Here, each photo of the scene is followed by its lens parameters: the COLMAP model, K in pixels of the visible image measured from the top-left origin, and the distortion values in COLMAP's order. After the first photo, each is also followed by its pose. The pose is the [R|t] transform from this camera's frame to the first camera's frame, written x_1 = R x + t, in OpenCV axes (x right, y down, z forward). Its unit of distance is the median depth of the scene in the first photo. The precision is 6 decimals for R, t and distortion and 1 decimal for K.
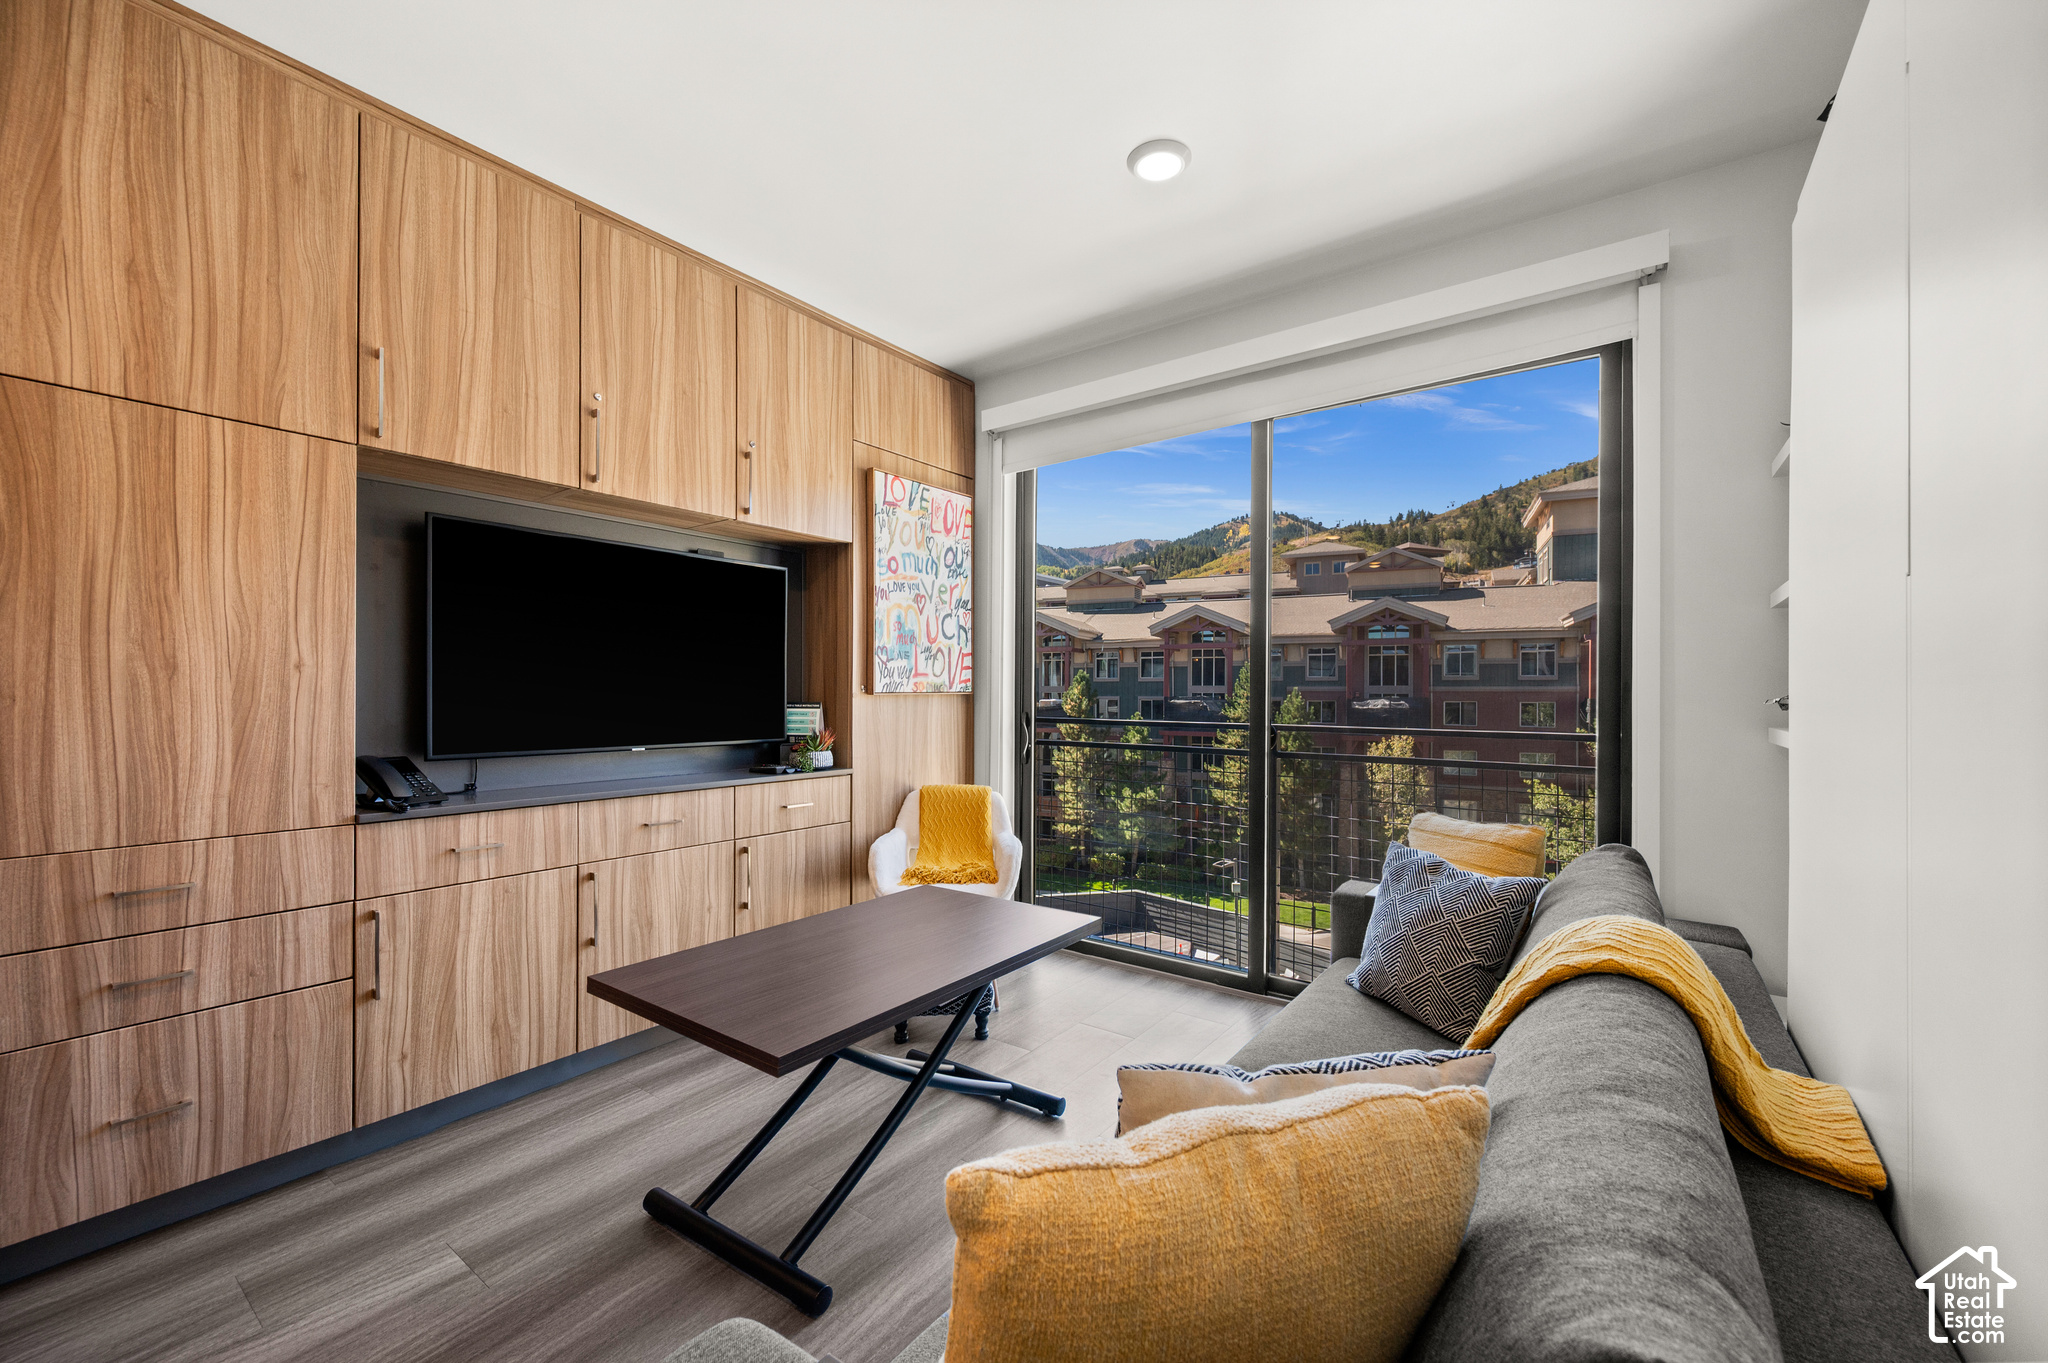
lens RADIAL K [[809.2, 0, 1030.4], [0, 809.2, 691.5], [0, 0, 1]] dist [-0.001059, -0.000240]
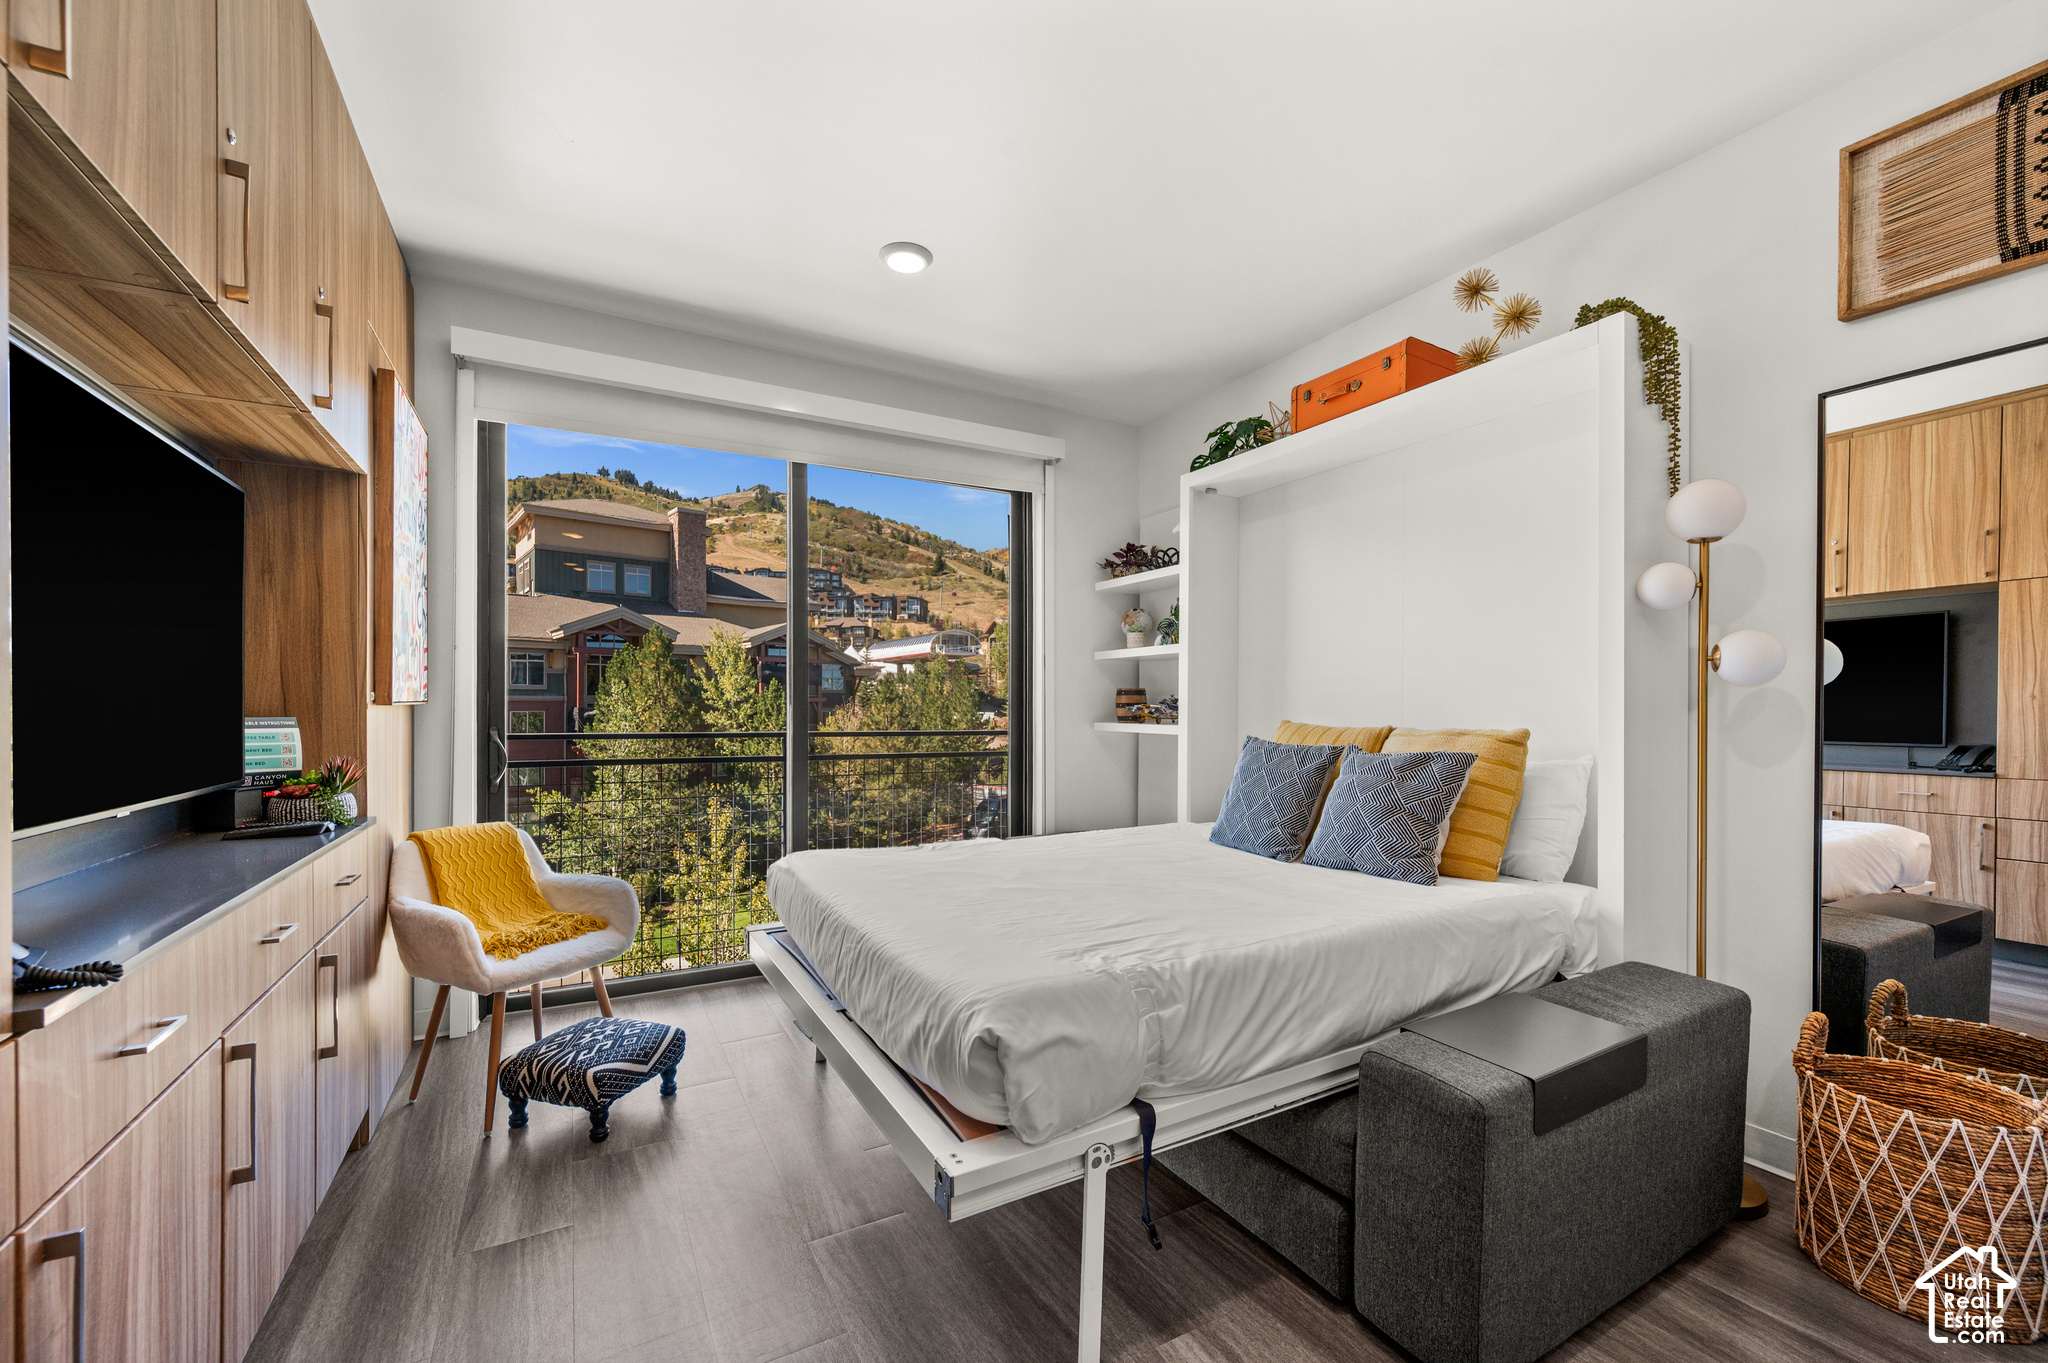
lens RADIAL K [[812.4, 0, 1022.0], [0, 812.4, 708.5], [0, 0, 1]] dist [0.000144, 0.000059]
pose [[0.418485, -0.002880, 0.908219, -0.516008], [-0.006144, 0.999963, 0.006002, -0.000908], [-0.908203, -0.008091, 0.418452, 0.203865]]
